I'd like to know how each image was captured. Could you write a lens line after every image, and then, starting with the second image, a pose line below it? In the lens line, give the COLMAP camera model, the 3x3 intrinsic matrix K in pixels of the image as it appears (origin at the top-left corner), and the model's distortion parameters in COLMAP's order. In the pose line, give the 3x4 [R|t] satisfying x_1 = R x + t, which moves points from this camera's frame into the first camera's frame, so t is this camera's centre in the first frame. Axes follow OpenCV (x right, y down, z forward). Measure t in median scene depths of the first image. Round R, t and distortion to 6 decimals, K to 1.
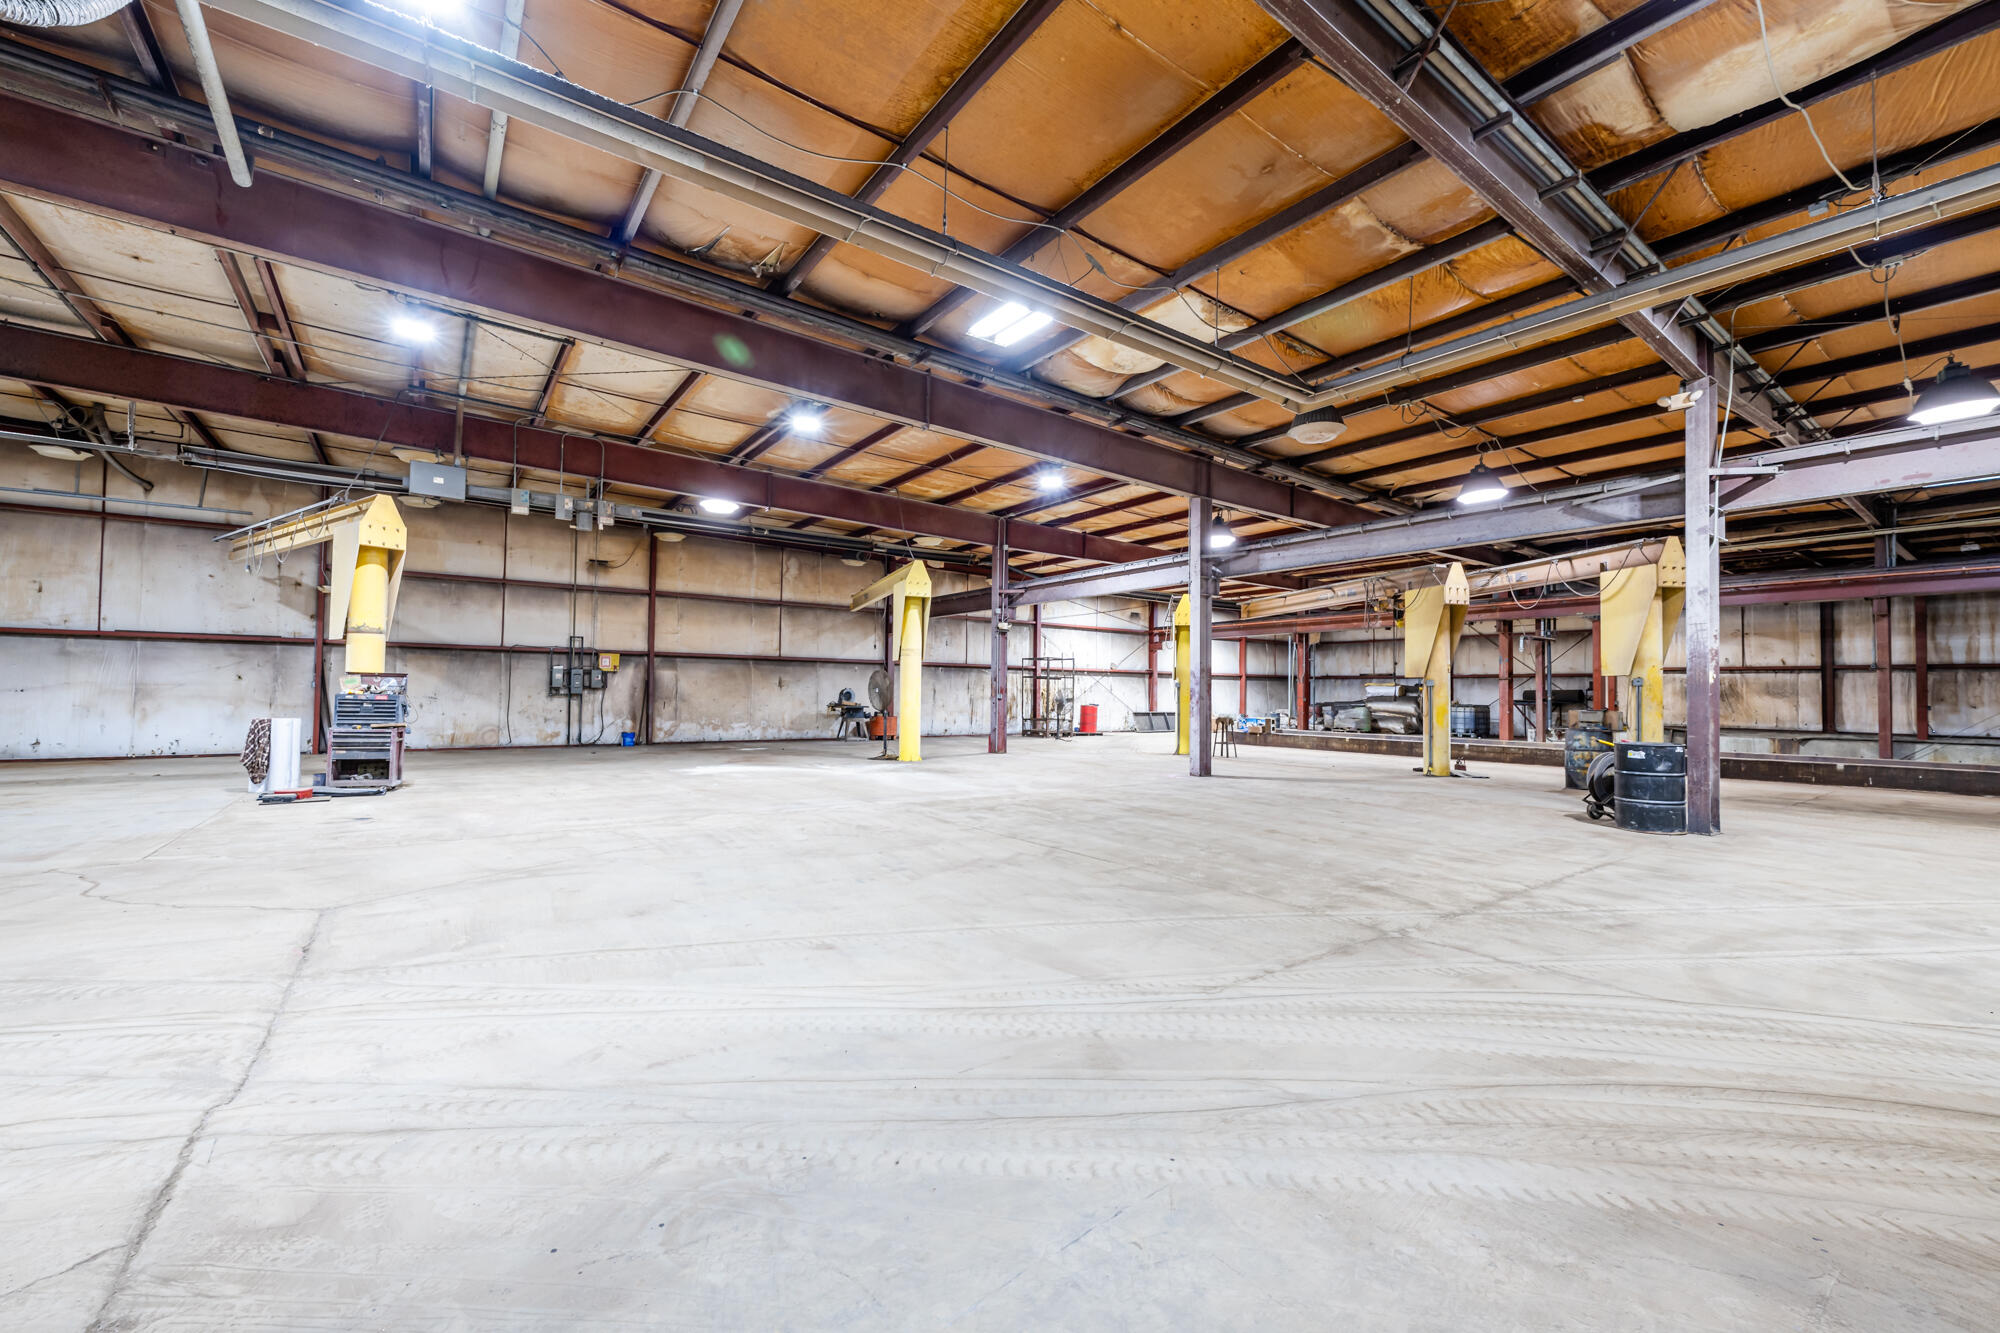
lens RADIAL K [[797.5, 0, 993.8], [0, 797.5, 669.3], [0, 0, 1]] dist [-0.001240, -0.000019]
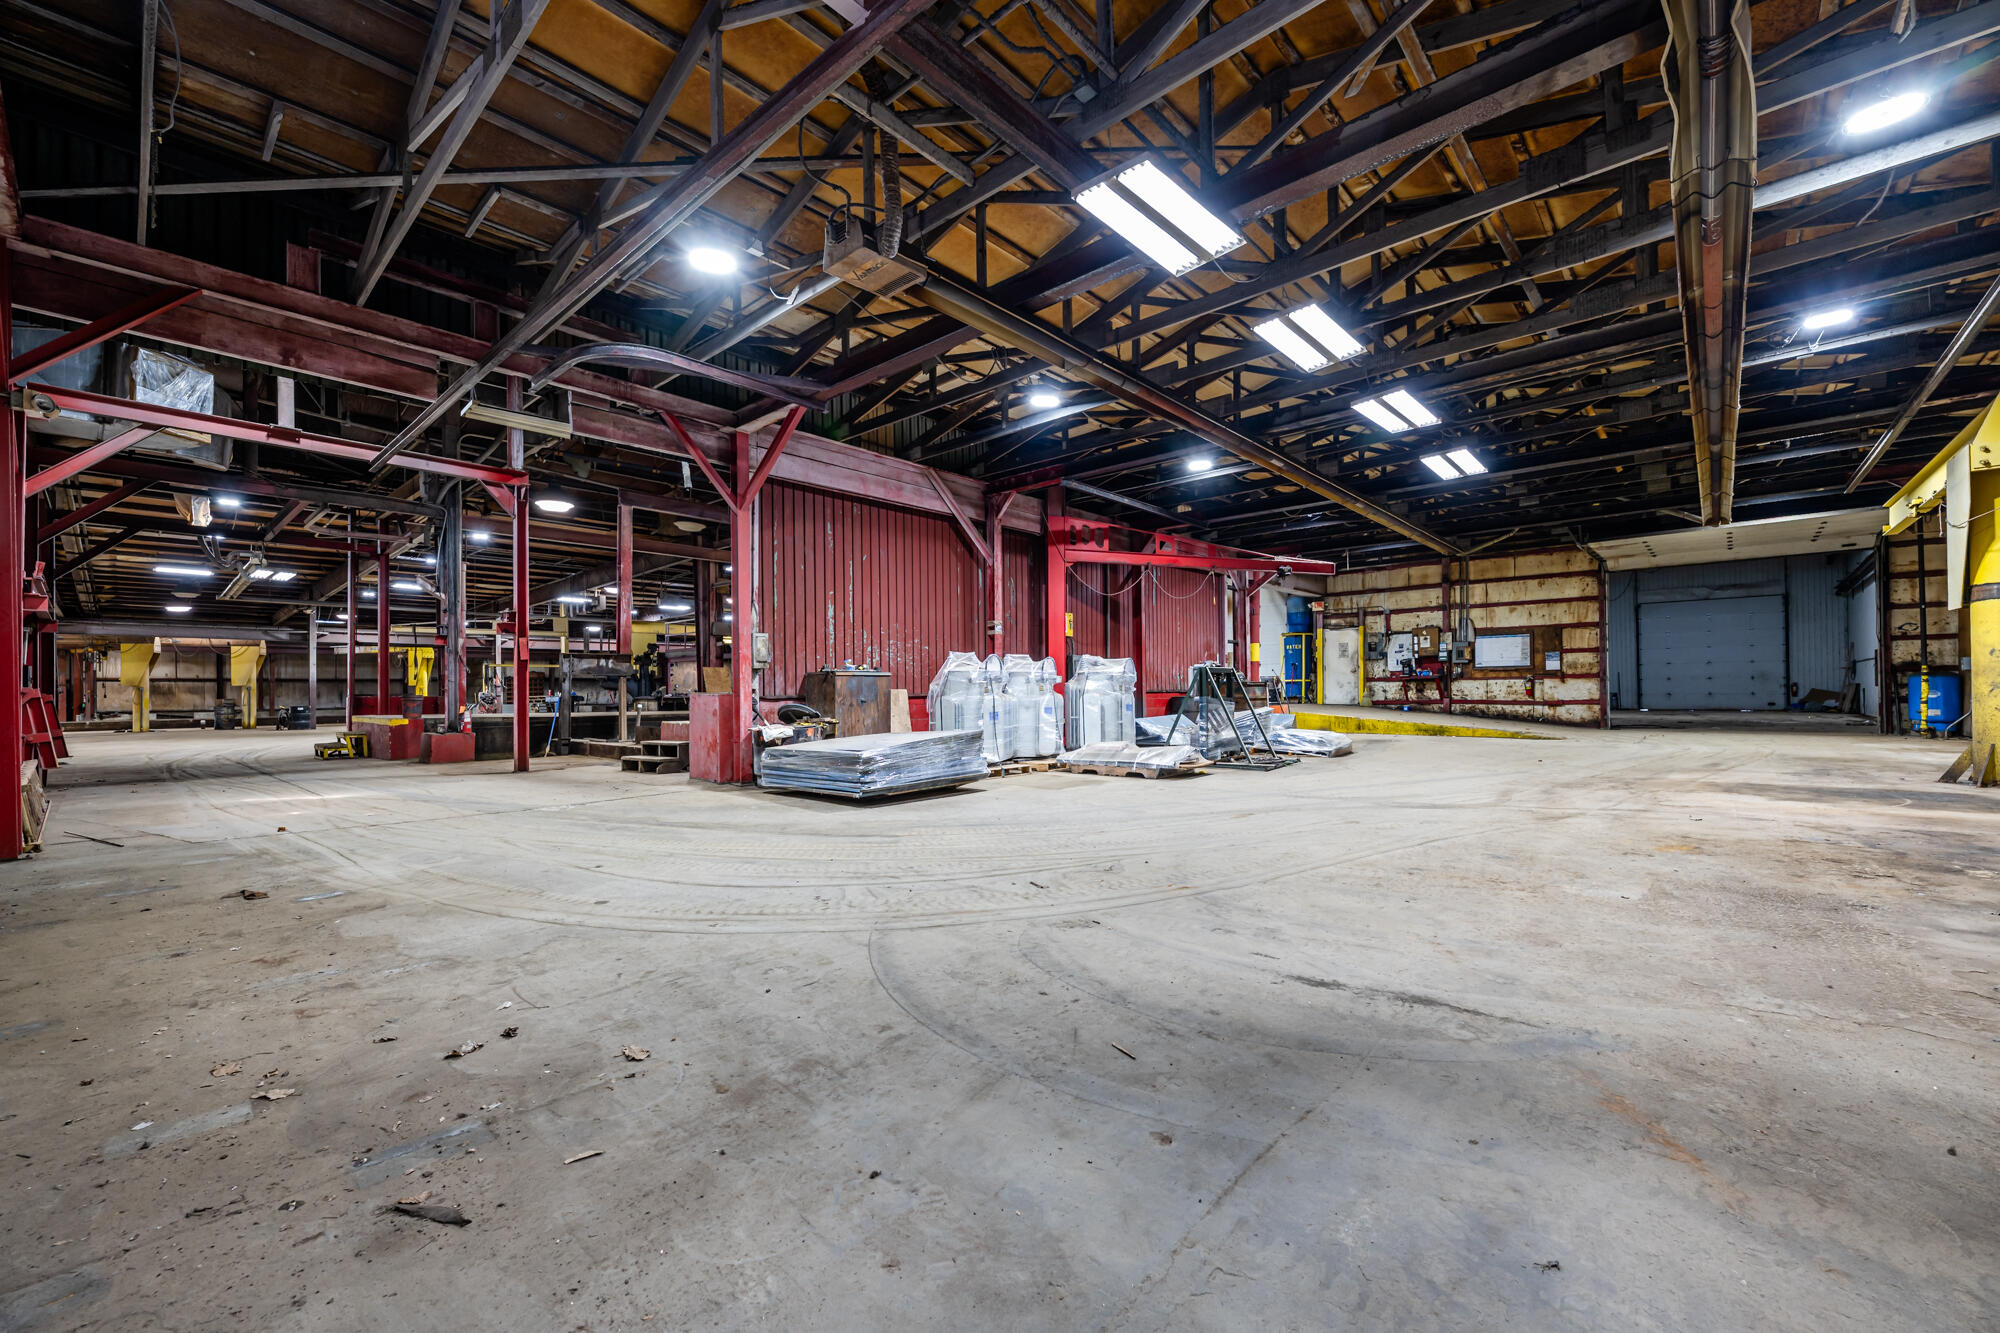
lens RADIAL K [[797.5, 0, 995.0], [0, 797.5, 683.3], [0, 0, 1]] dist [-0.001240, -0.000019]
pose [[-0.205677, 0.001236, 0.978619, -1.283070], [-0.020019, 0.999785, -0.005470, -0.019825], [-0.978415, -0.020716, -0.205608, -0.508507]]
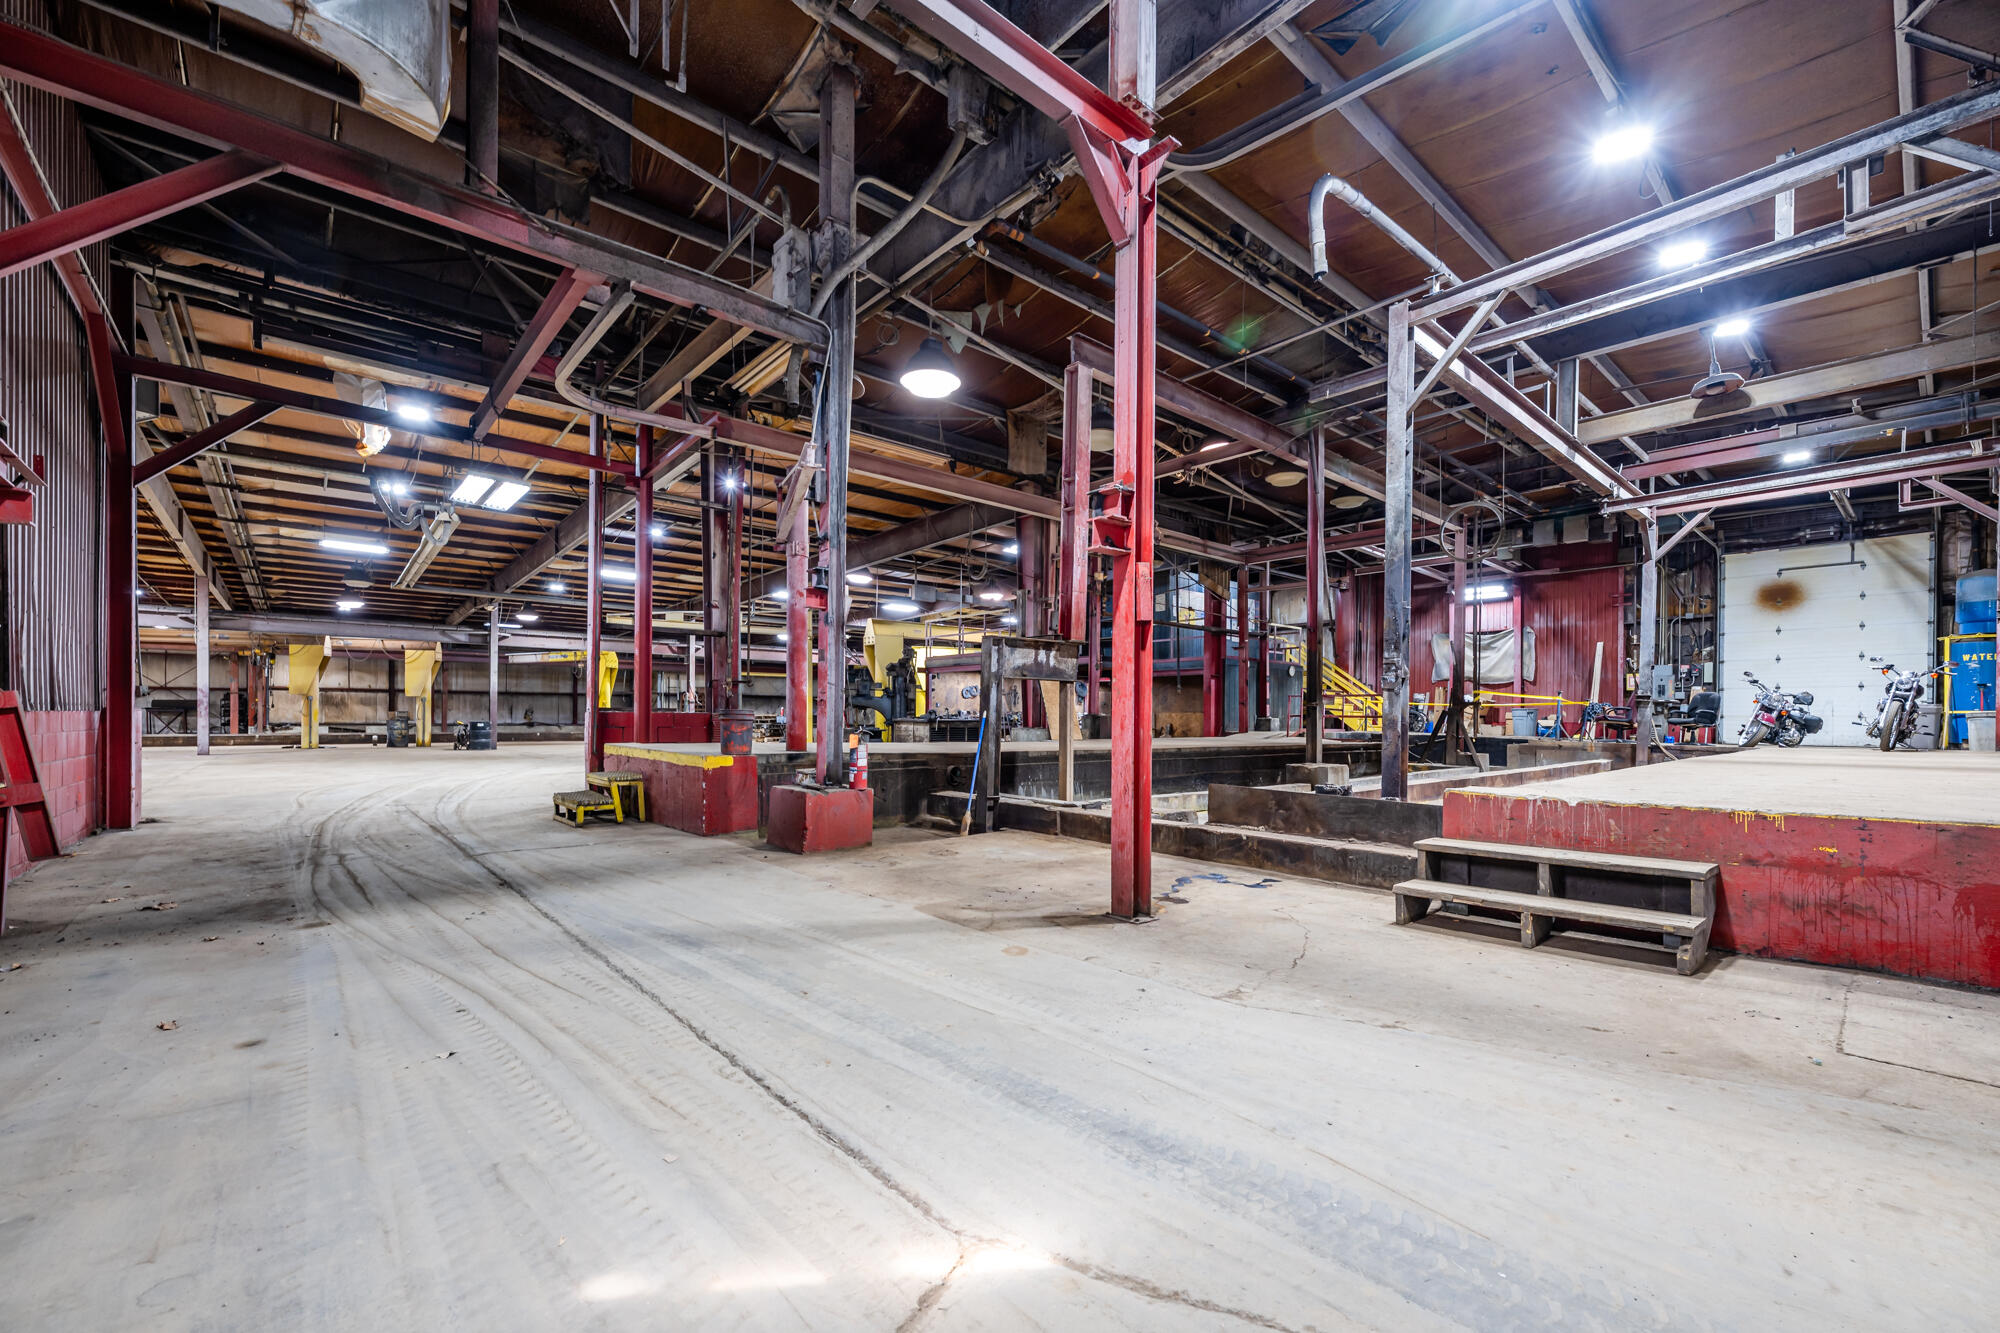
lens RADIAL K [[797.5, 0, 993.4], [0, 797.5, 718.7], [0, 0, 1]] dist [-0.001240, -0.000019]
pose [[-0.084948, -0.013656, 0.996292, -0.892559], [-0.037928, 0.999226, 0.010463, -0.008044], [-0.995663, -0.036898, -0.085400, -0.253810]]
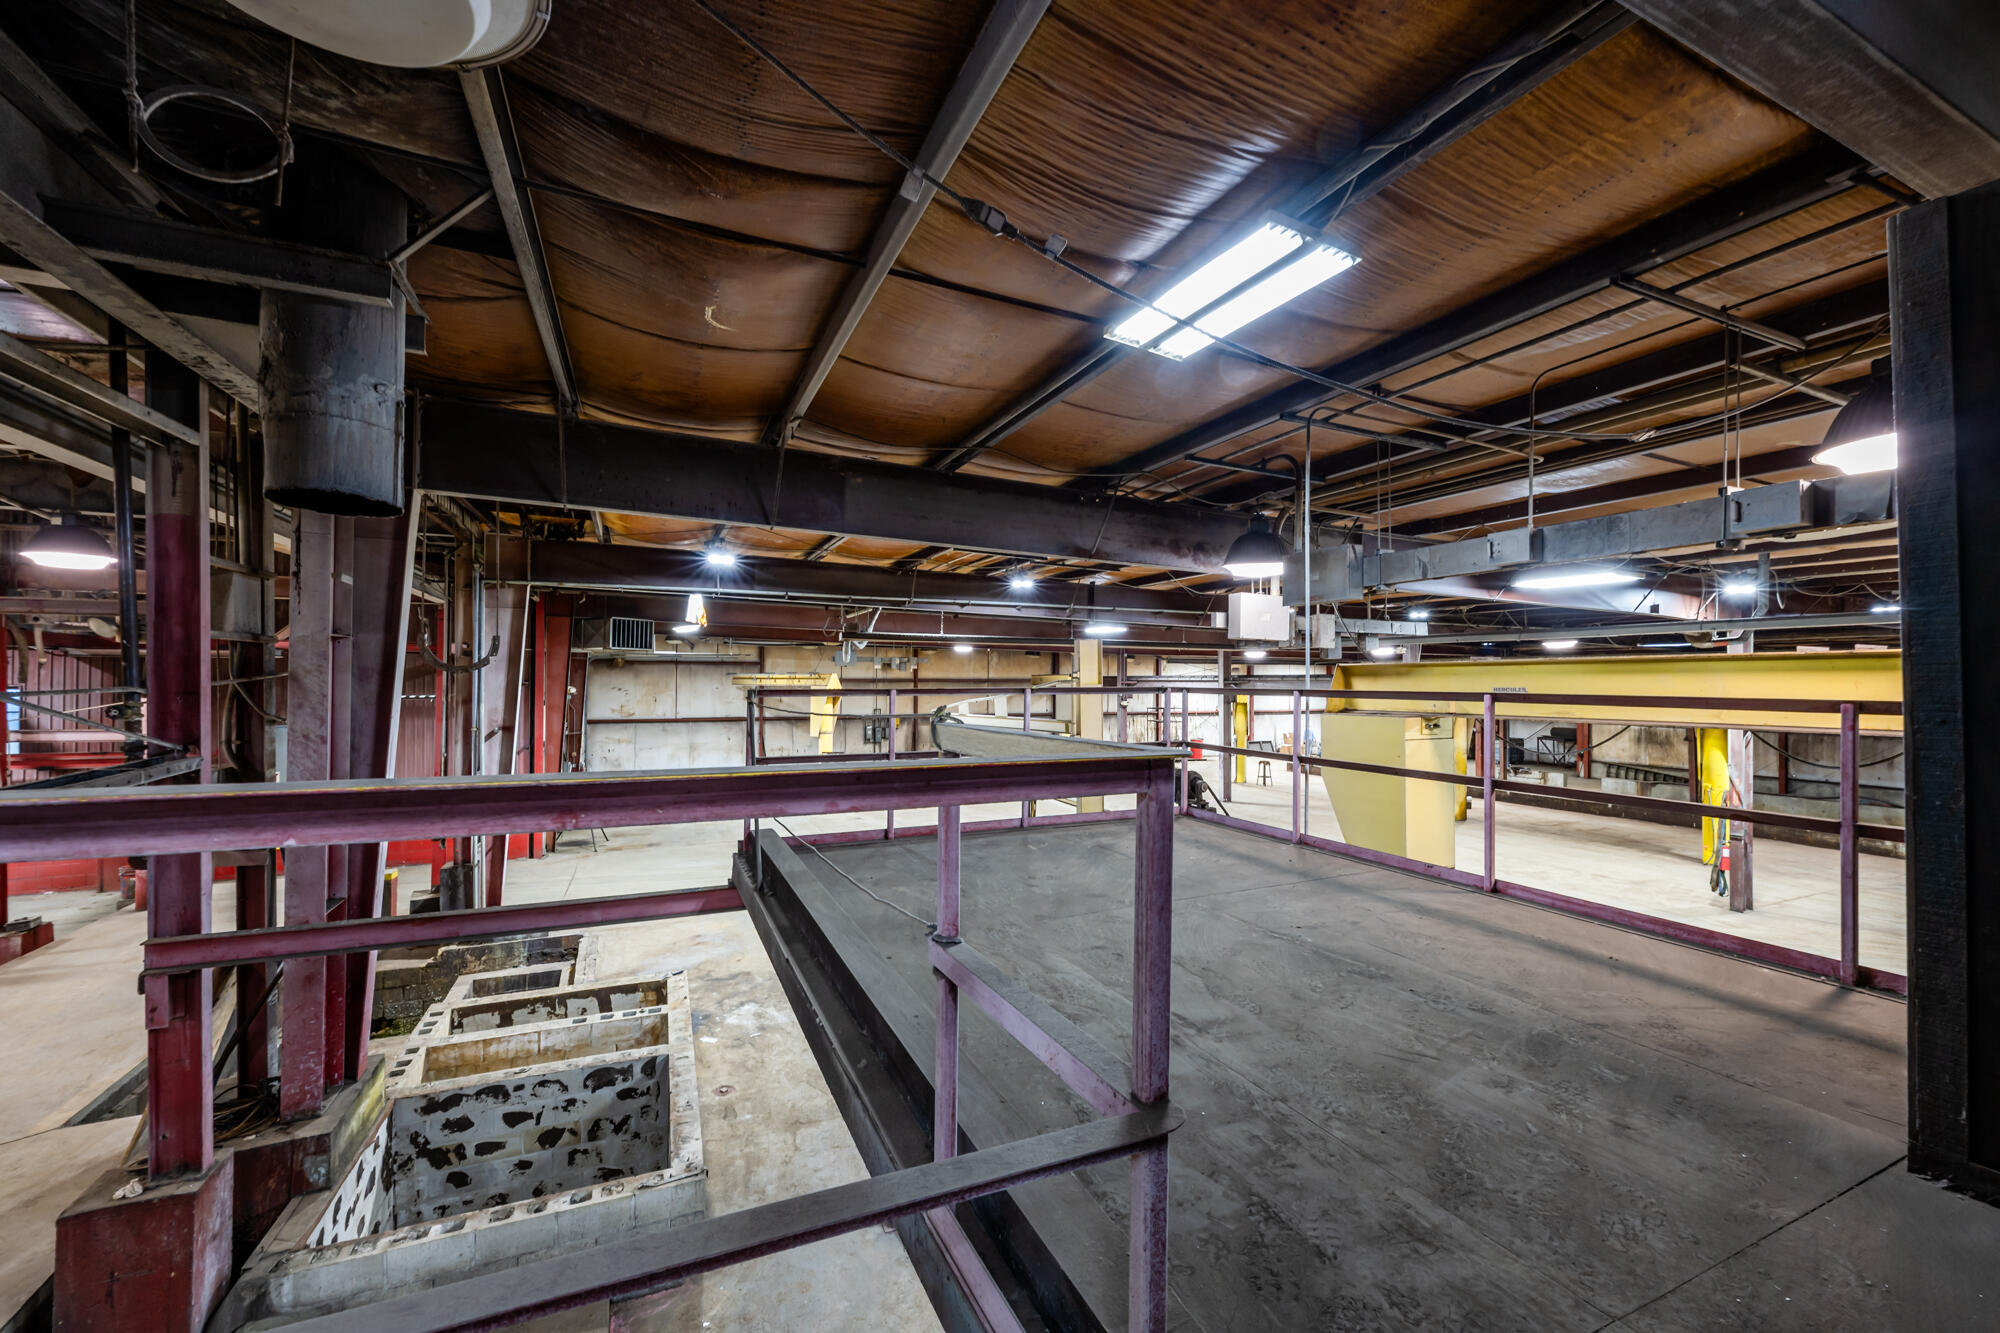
lens RADIAL K [[797.5, 0, 1004.7], [0, 797.5, 671.7], [0, 0, 1]] dist [-0.001240, -0.000019]
pose [[0.980164, -0.008254, -0.198016, 0.084118], [0.011956, 0.999775, 0.017504, -0.130688], [0.197827, -0.019524, 0.980042, -0.571438]]
